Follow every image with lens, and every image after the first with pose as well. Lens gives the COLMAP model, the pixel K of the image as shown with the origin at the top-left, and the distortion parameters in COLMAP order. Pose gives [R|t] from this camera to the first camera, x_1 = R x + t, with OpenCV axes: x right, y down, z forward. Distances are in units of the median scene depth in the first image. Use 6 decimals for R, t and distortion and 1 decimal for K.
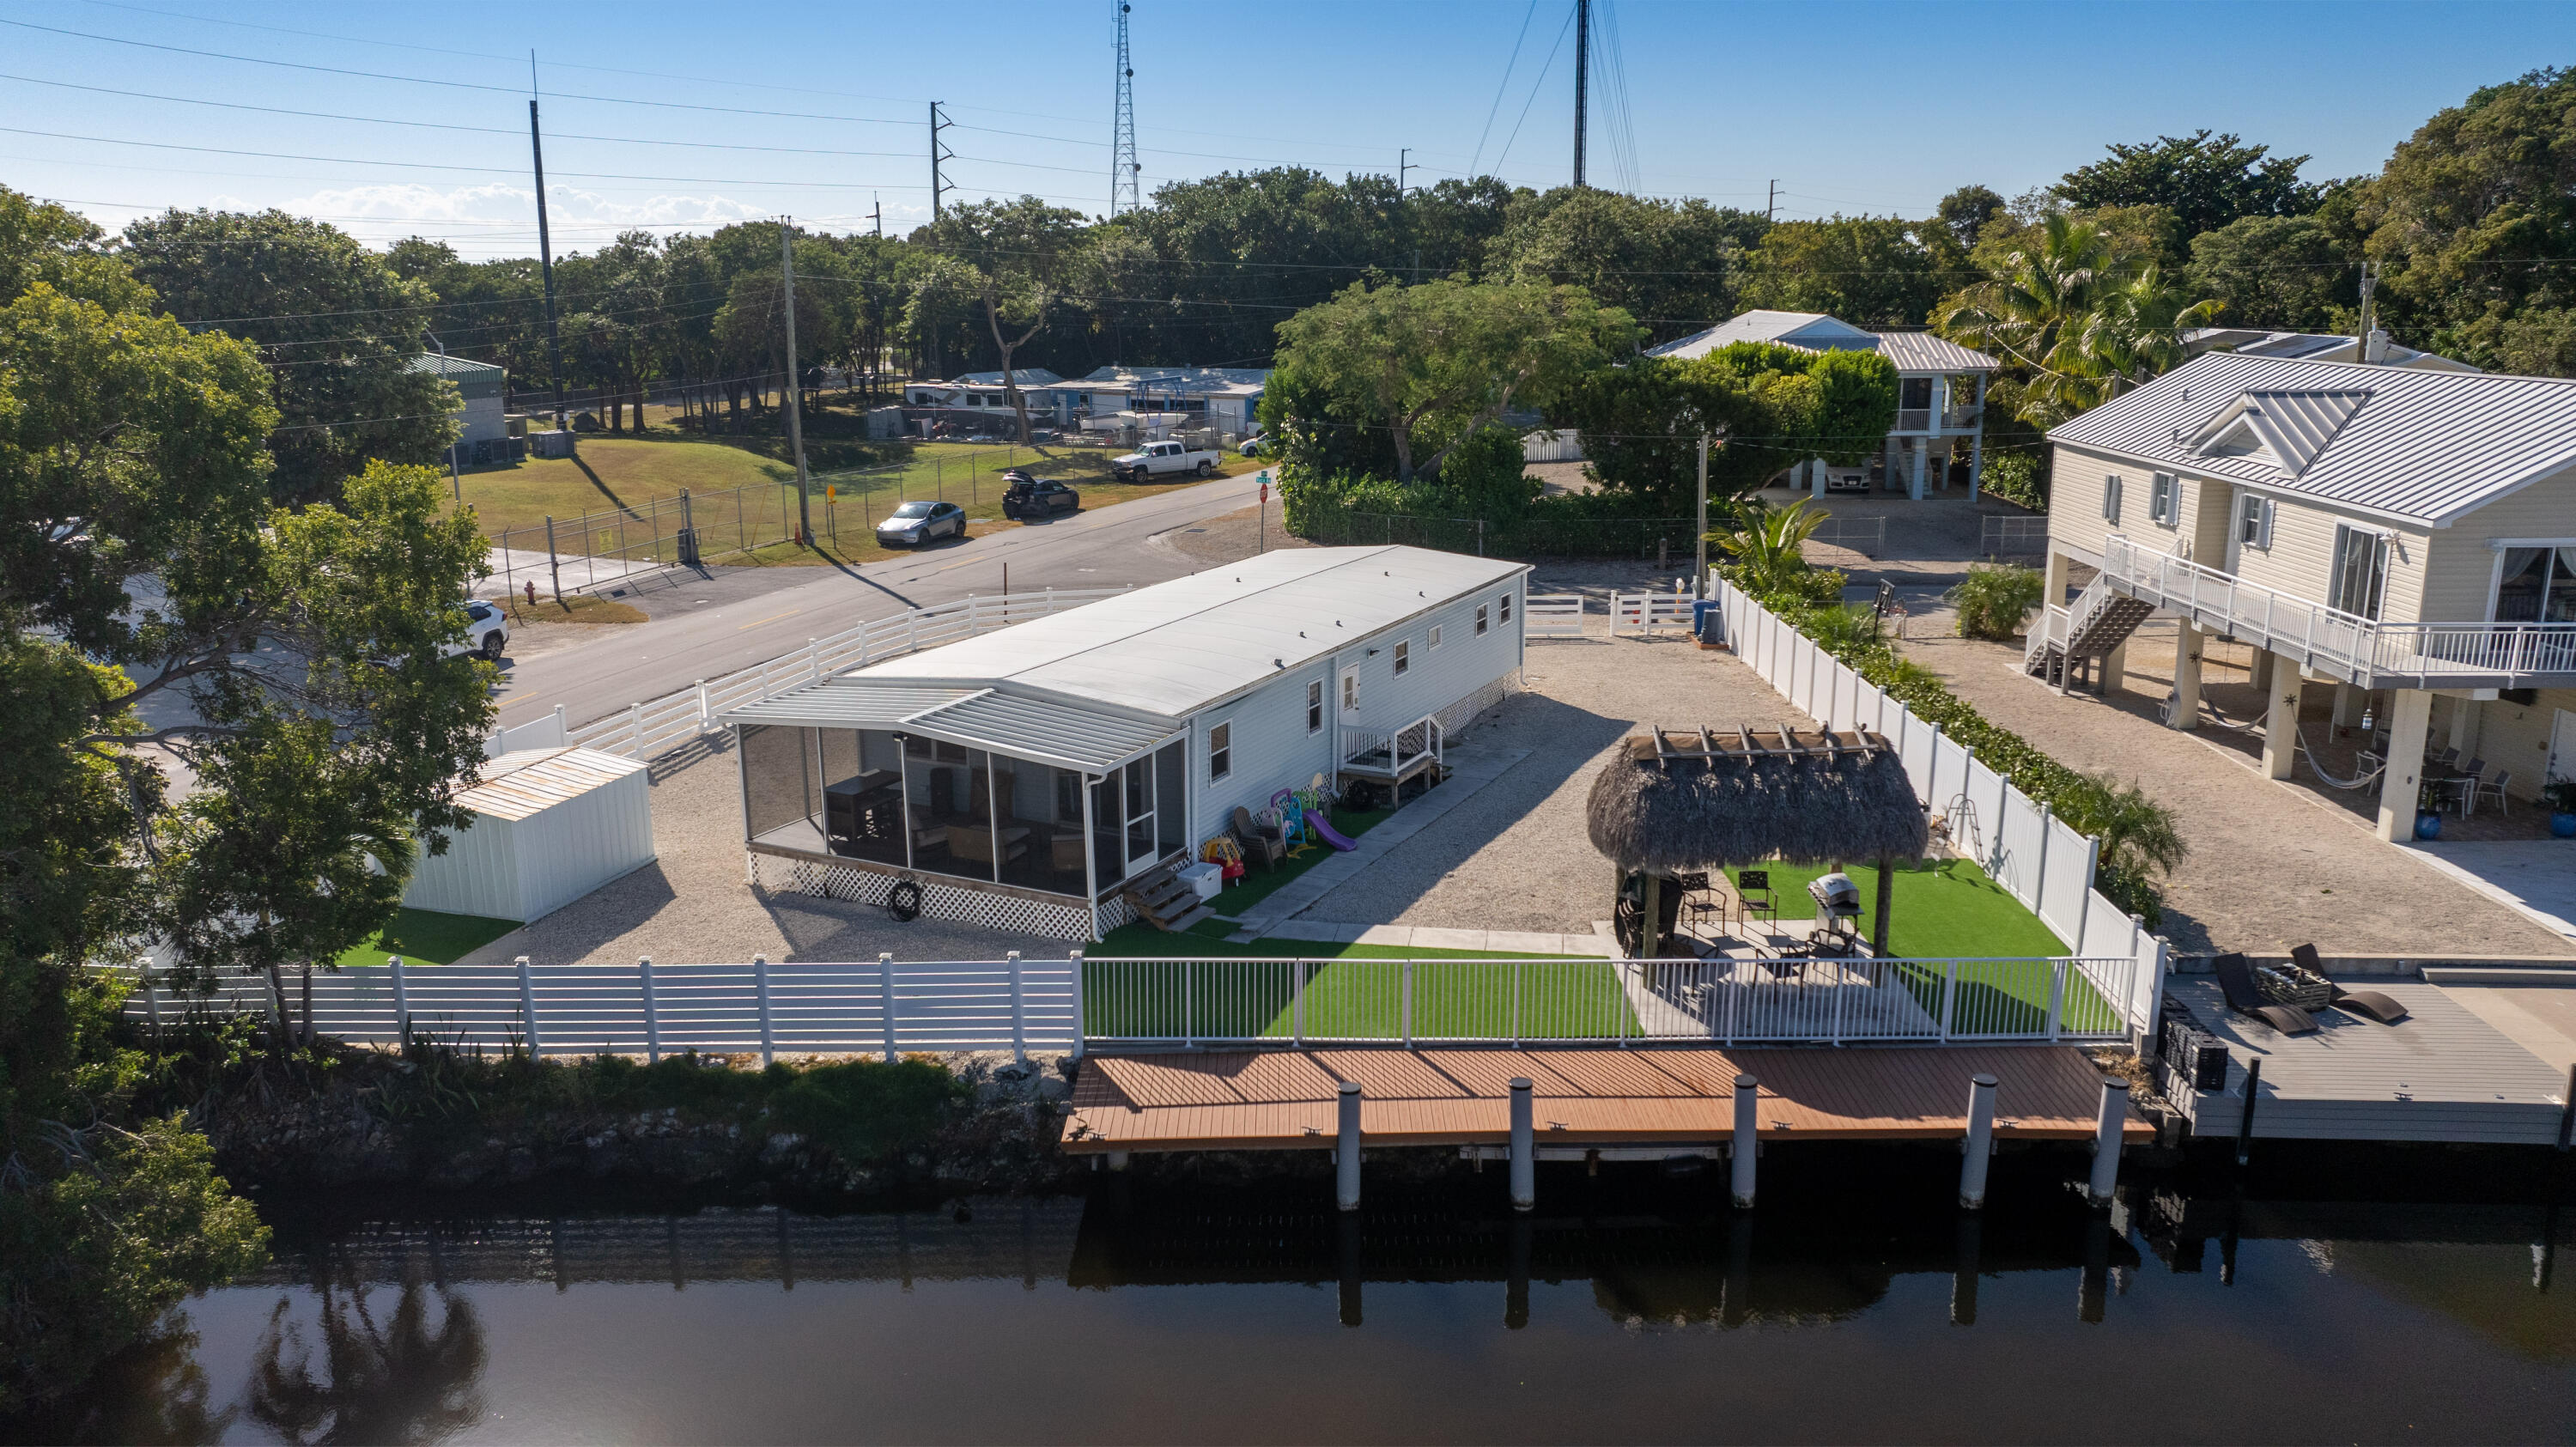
lens RADIAL K [[1963.3, 0, 1279.5], [0, 1963.3, 729.3], [0, 0, 1]] dist [-0.045207, 0.057842]
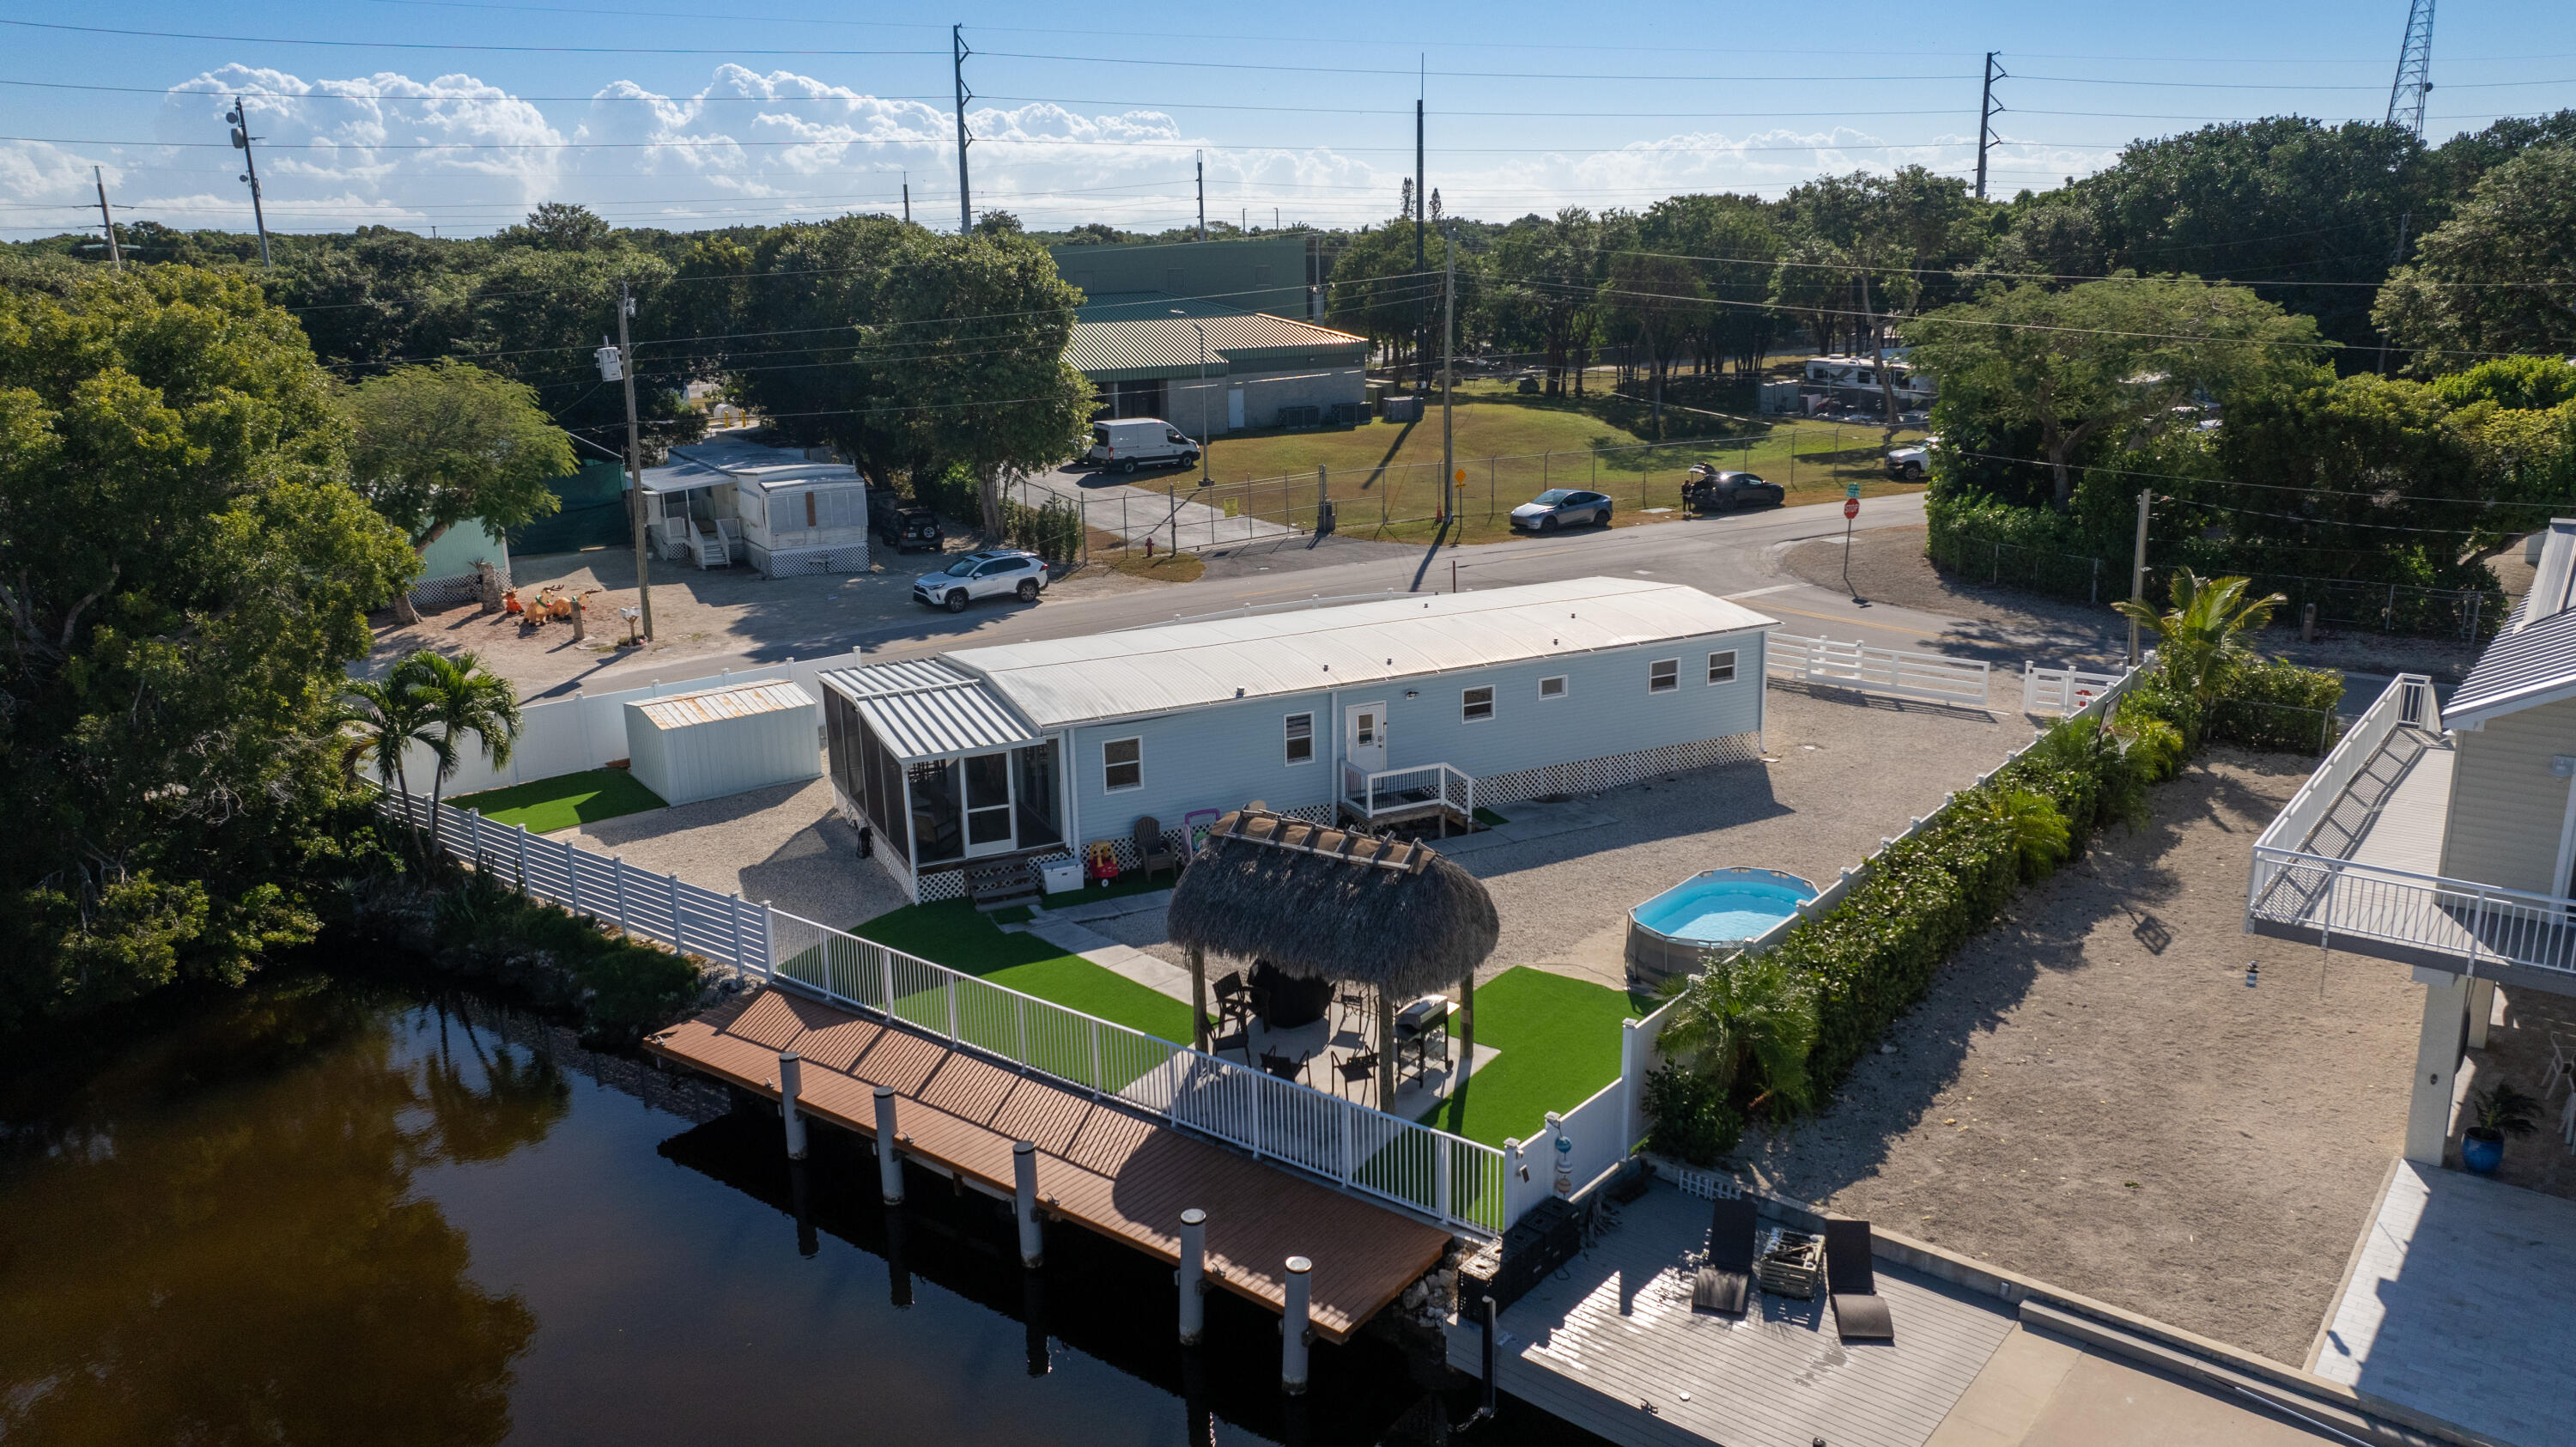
lens RADIAL K [[1963.3, 0, 1279.5], [0, 1963.3, 729.3], [0, 0, 1]] dist [-0.045207, 0.057842]
pose [[0.756751, 0.149183, -0.636453, 0.631317], [-0.125130, 0.988666, 0.082959, -0.094964], [0.641615, 0.016860, 0.766841, 0.178785]]
